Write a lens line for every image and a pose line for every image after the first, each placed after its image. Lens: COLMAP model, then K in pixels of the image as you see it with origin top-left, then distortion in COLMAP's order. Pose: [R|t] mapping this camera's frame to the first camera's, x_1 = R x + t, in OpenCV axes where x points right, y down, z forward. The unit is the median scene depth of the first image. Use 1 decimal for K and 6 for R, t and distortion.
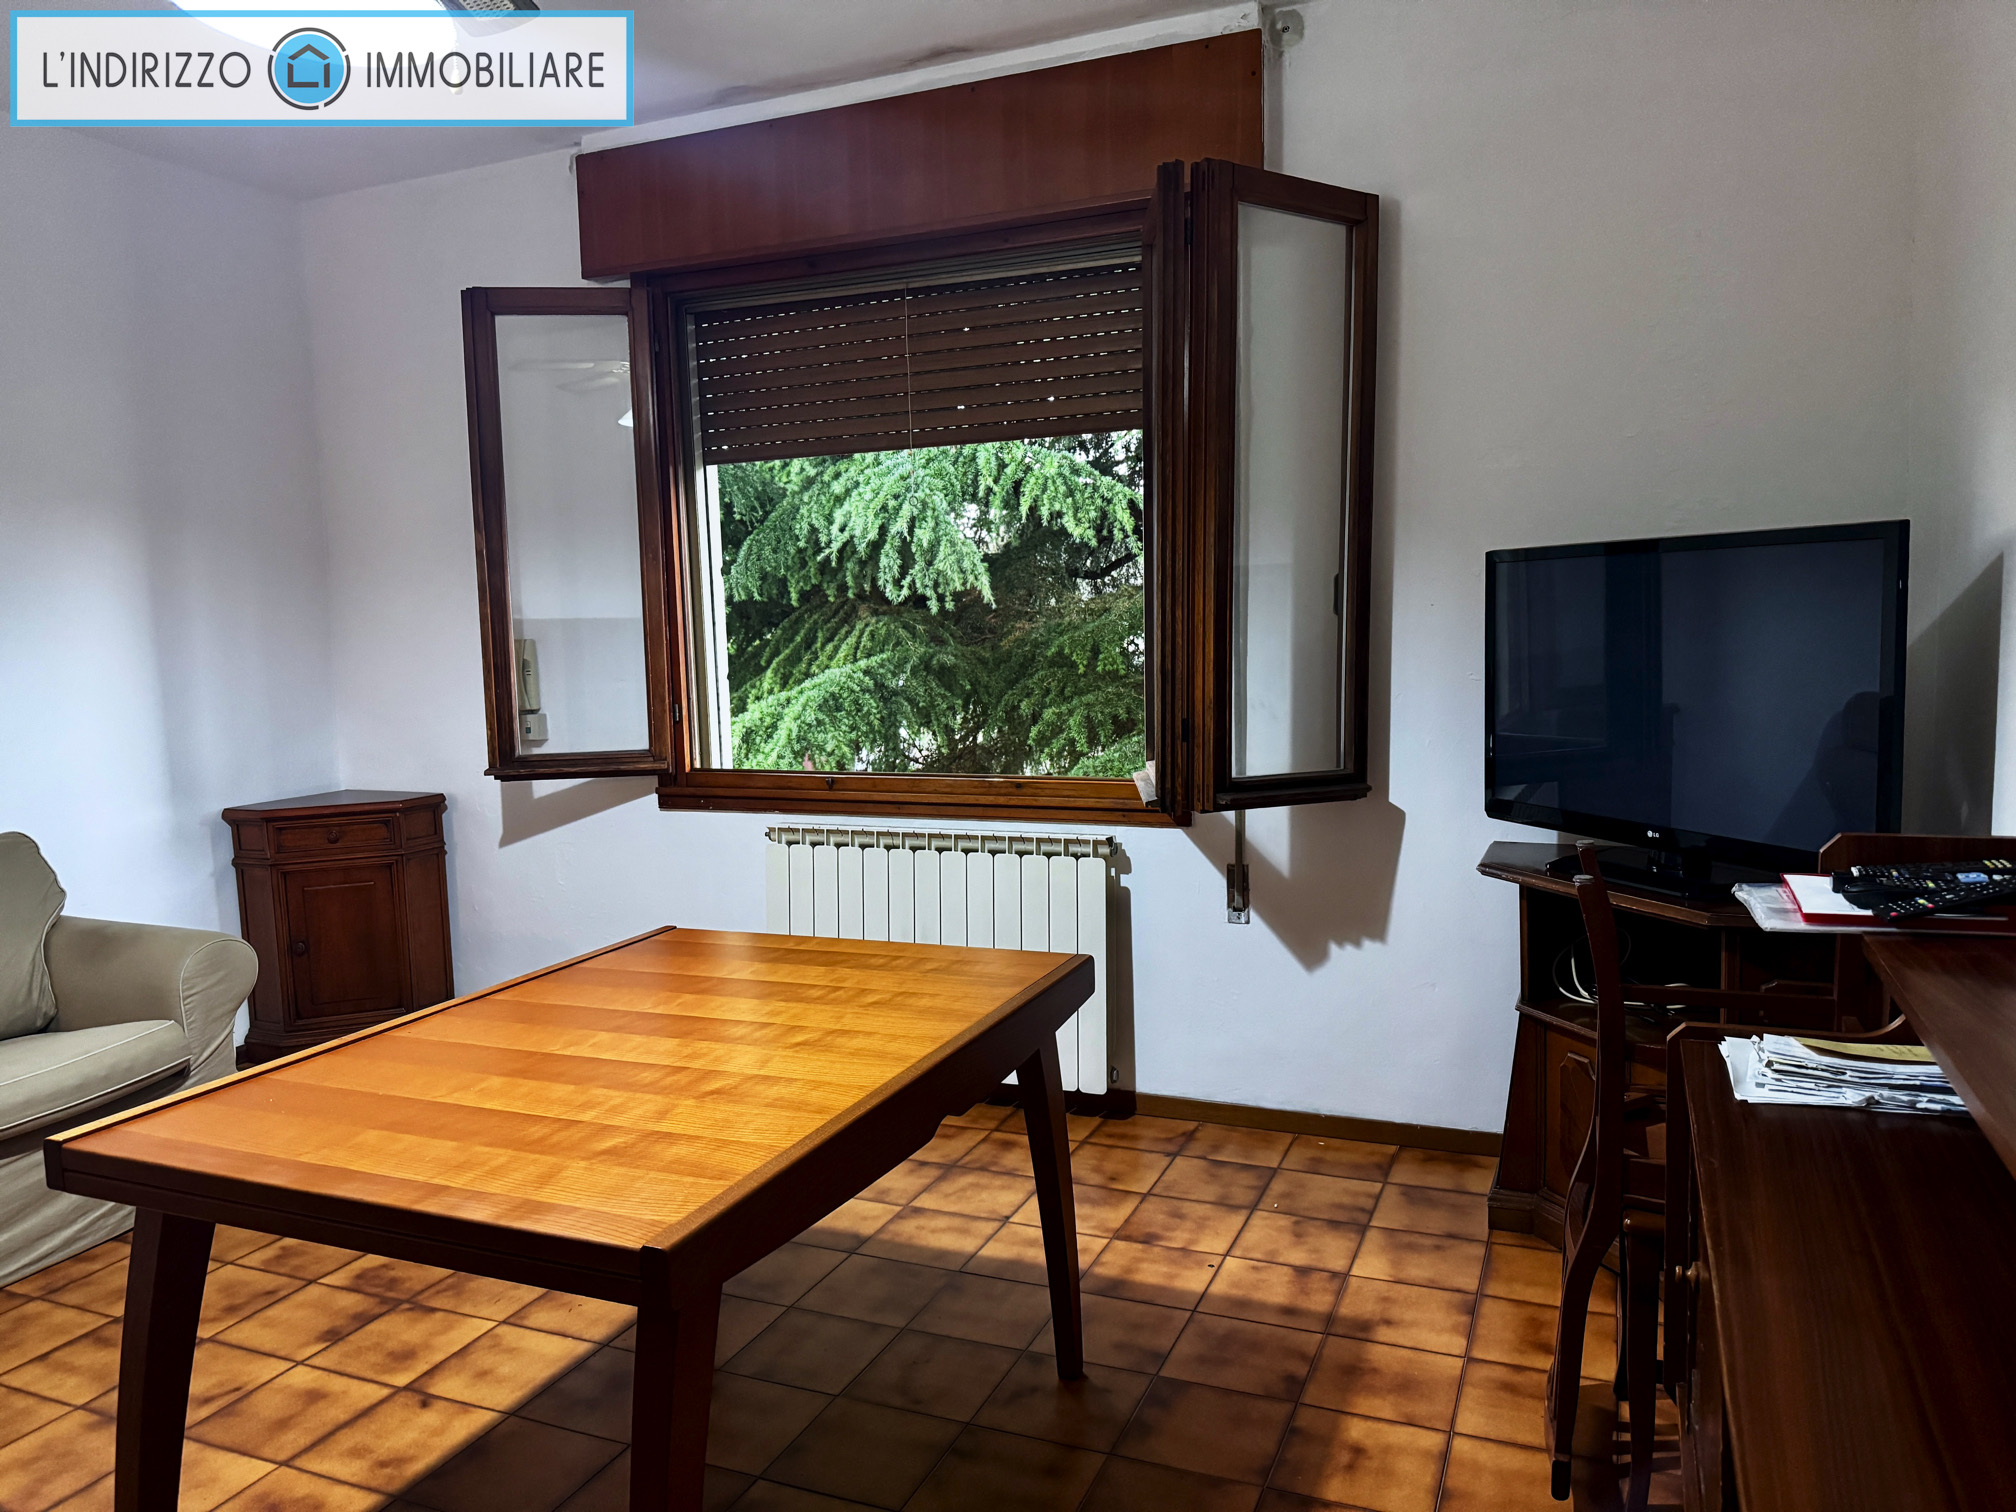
lens RADIAL K [[1428.6, 0, 1013.1], [0, 1428.6, 749.9], [0, 0, 1]] dist [0.068519, -0.093497]
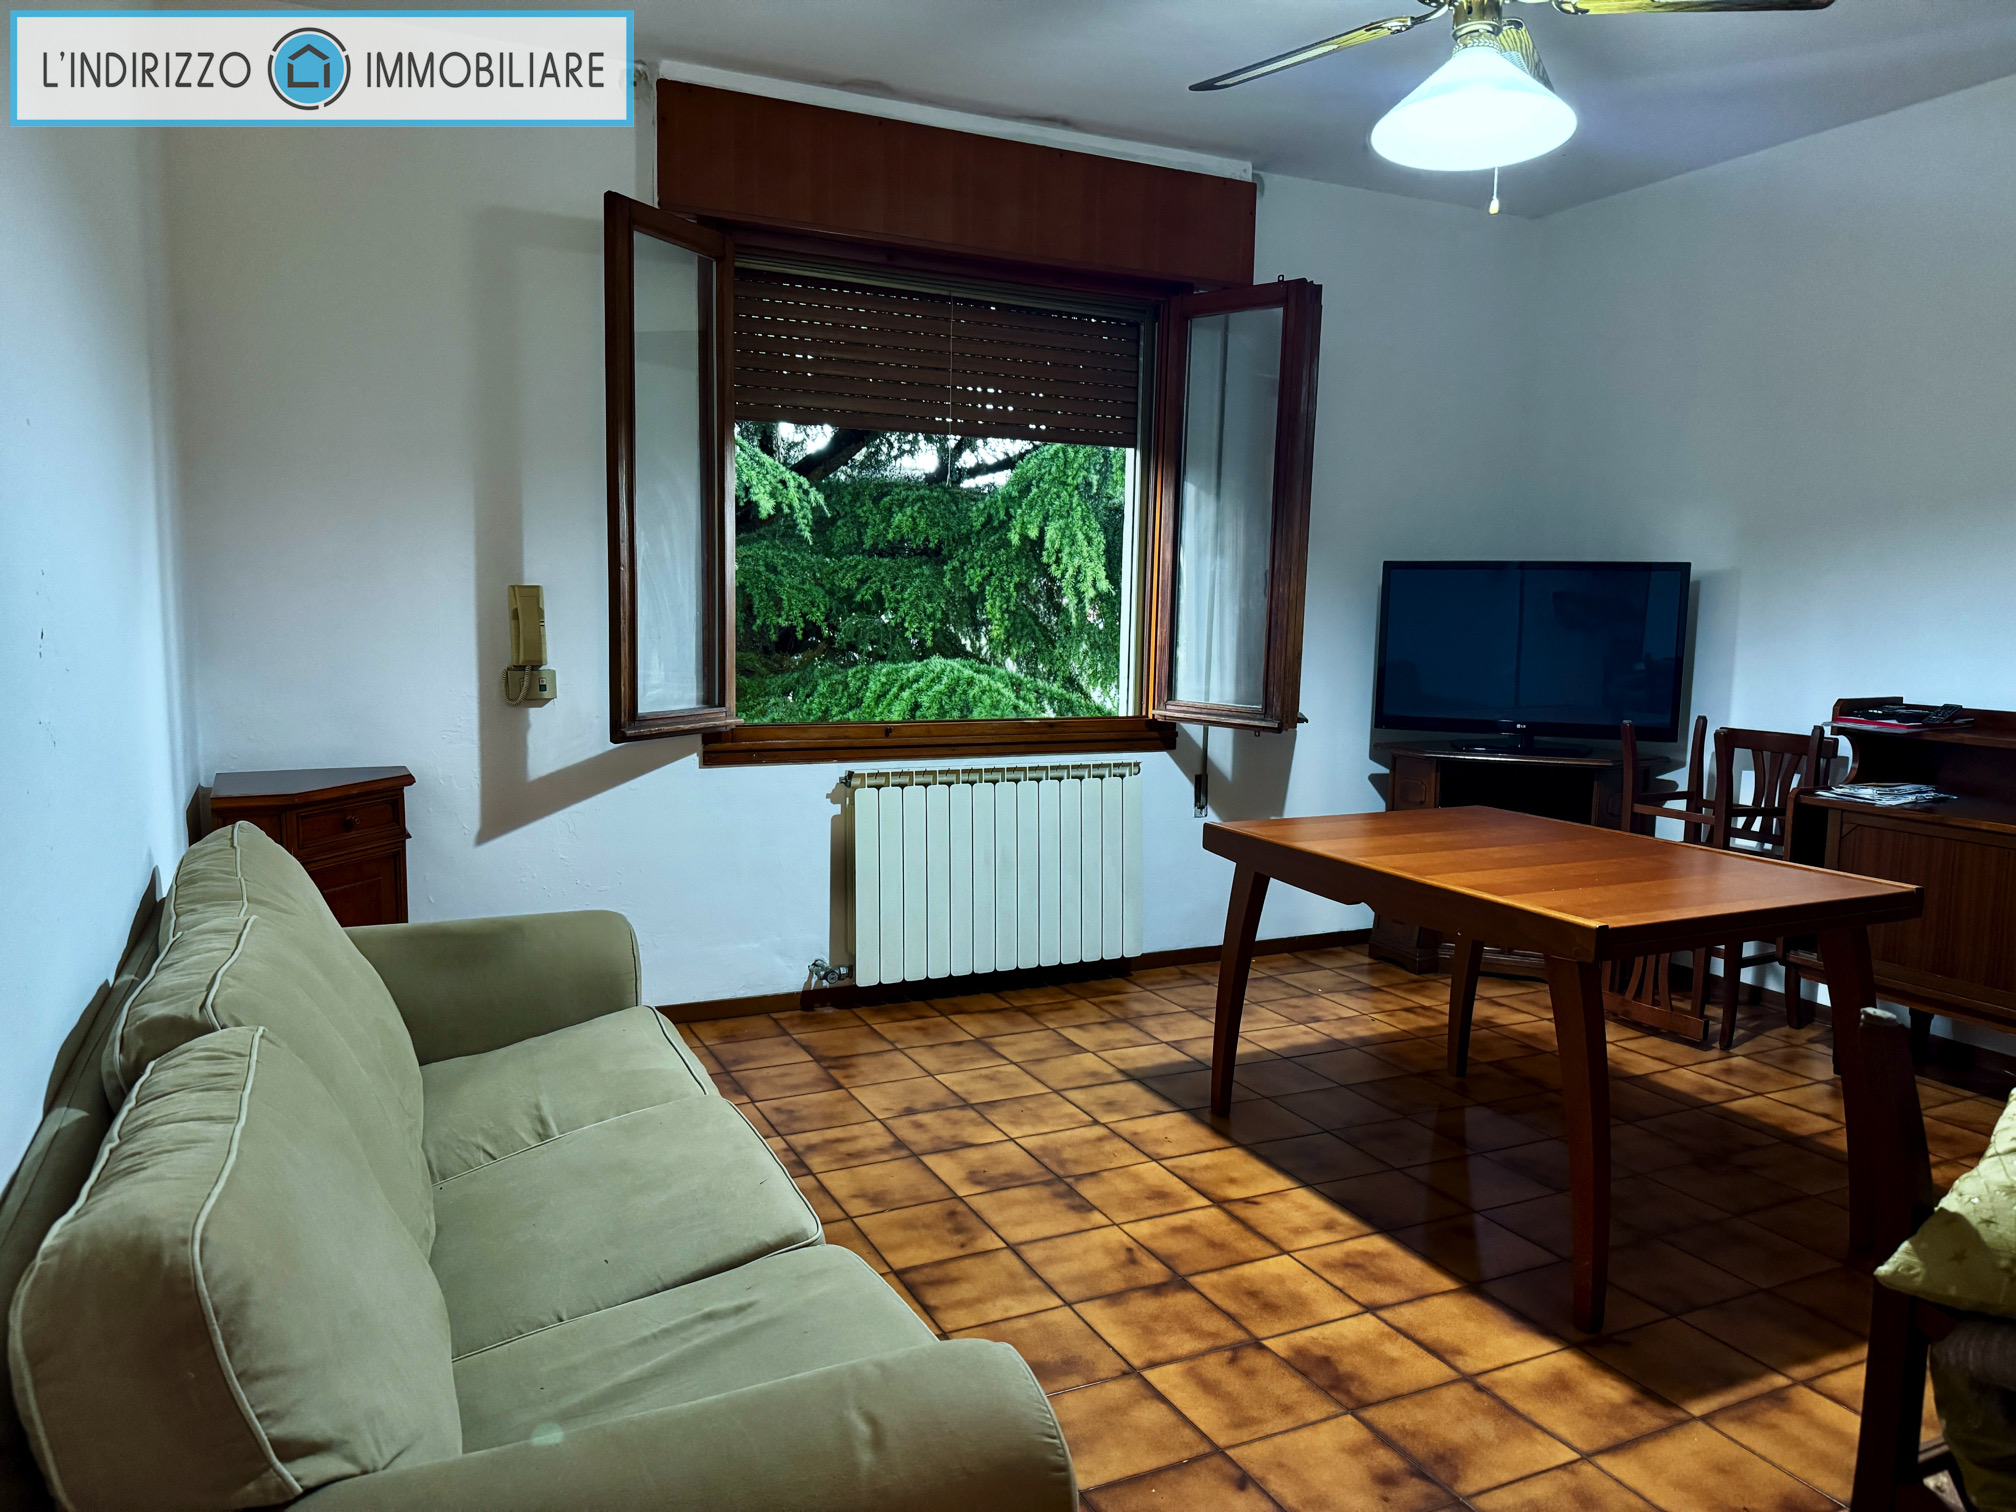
lens RADIAL K [[1428.6, 0, 994.8], [0, 1428.6, 765.1], [0, 0, 1]] dist [0.068519, -0.093497]
pose [[0.653536, -0.050167, 0.755231, -1.224939], [0.035667, 0.998734, 0.035478, 0.017796], [-0.756055, 0.003750, 0.654497, 0.291916]]
